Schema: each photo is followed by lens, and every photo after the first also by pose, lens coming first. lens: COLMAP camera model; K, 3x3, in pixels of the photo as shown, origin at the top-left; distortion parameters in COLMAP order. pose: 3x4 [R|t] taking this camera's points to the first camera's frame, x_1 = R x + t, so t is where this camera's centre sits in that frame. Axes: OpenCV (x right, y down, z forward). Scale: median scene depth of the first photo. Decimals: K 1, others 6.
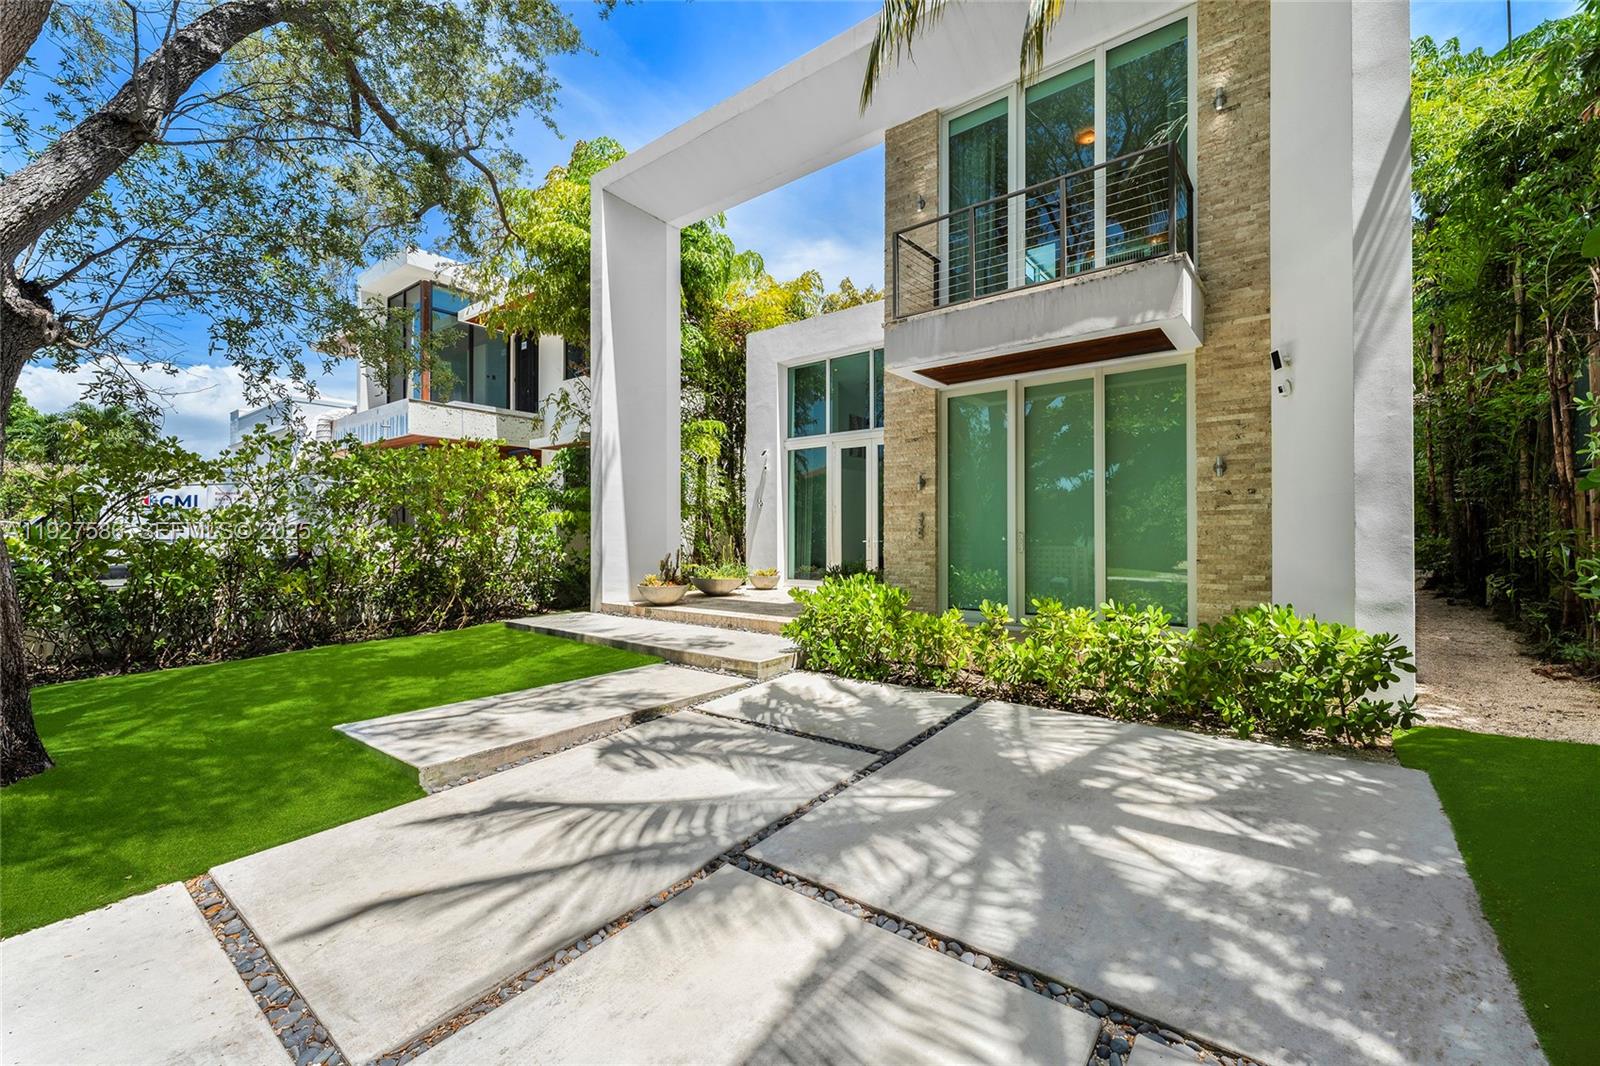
lens RADIAL K [[614.5, 0, 800.0], [0, 614.5, 533.0], [0, 0, 1]] dist [-0.001018, -0.000093]
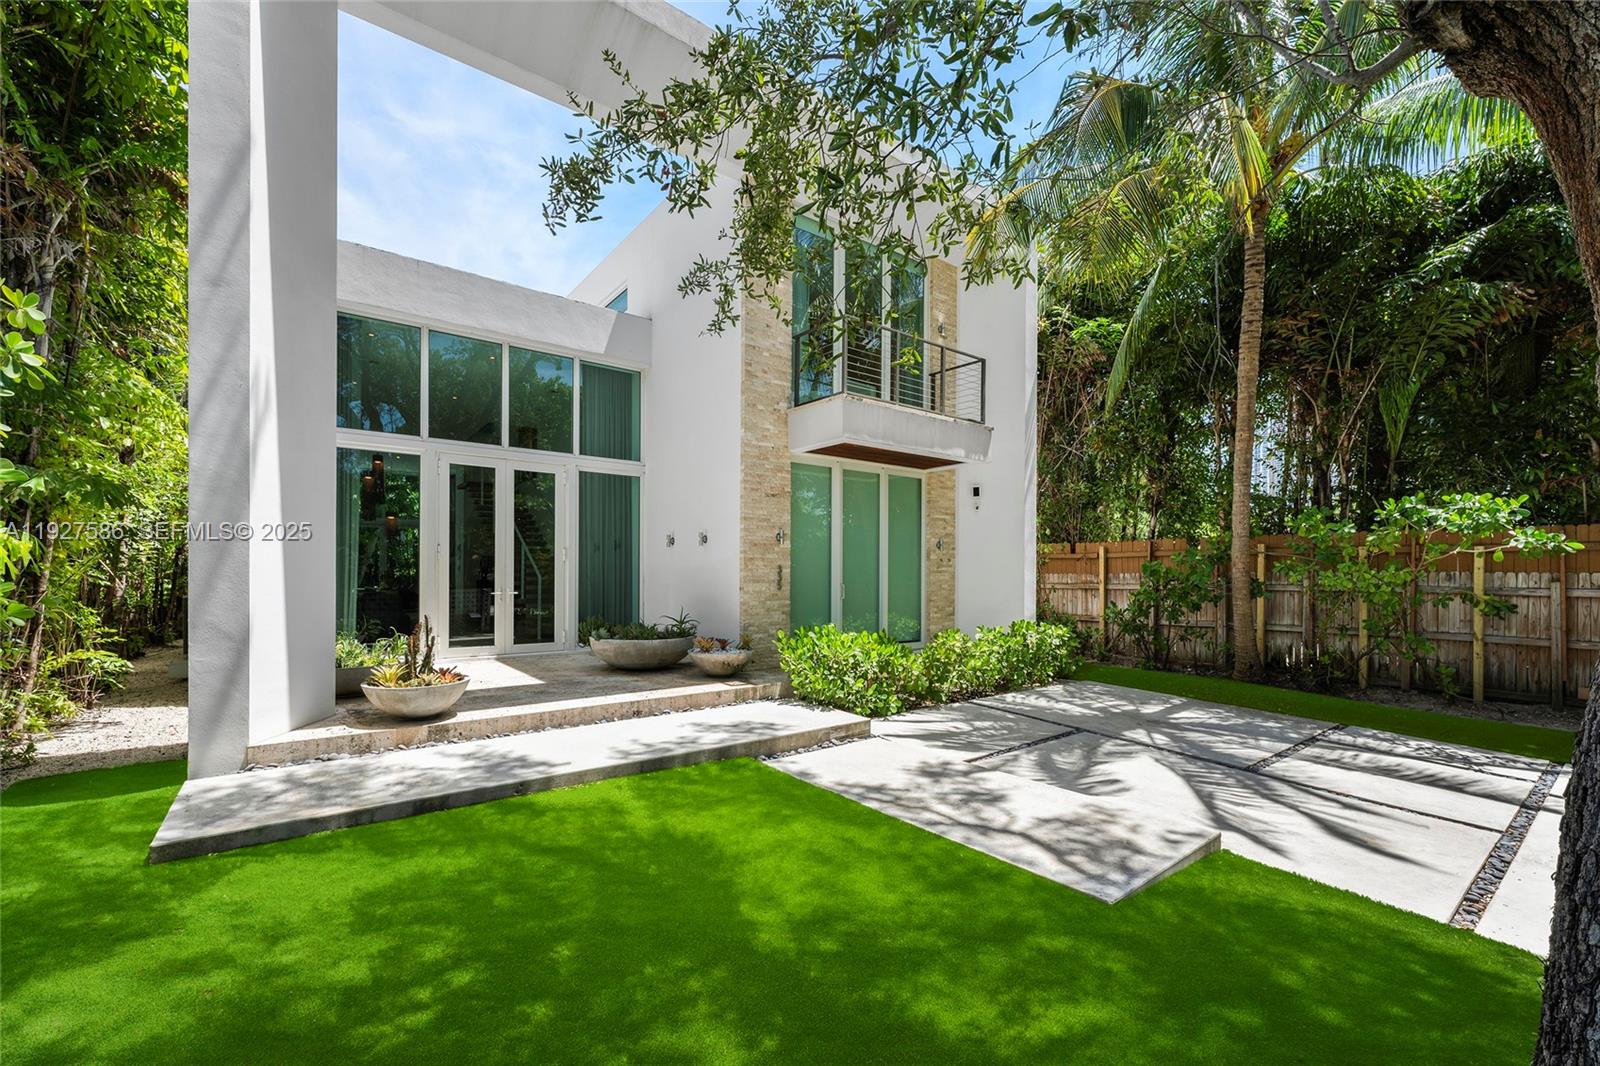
lens RADIAL K [[646.7, 0, 799.6], [0, 646.7, 578.9], [0, 0, 1]] dist [0.000227, -0.000024]
pose [[0.287535, -0.001237, 0.957769, -1.539551], [-0.005514, 0.999980, 0.002947, -0.023331], [-0.957754, -0.006128, 0.287522, 1.147787]]
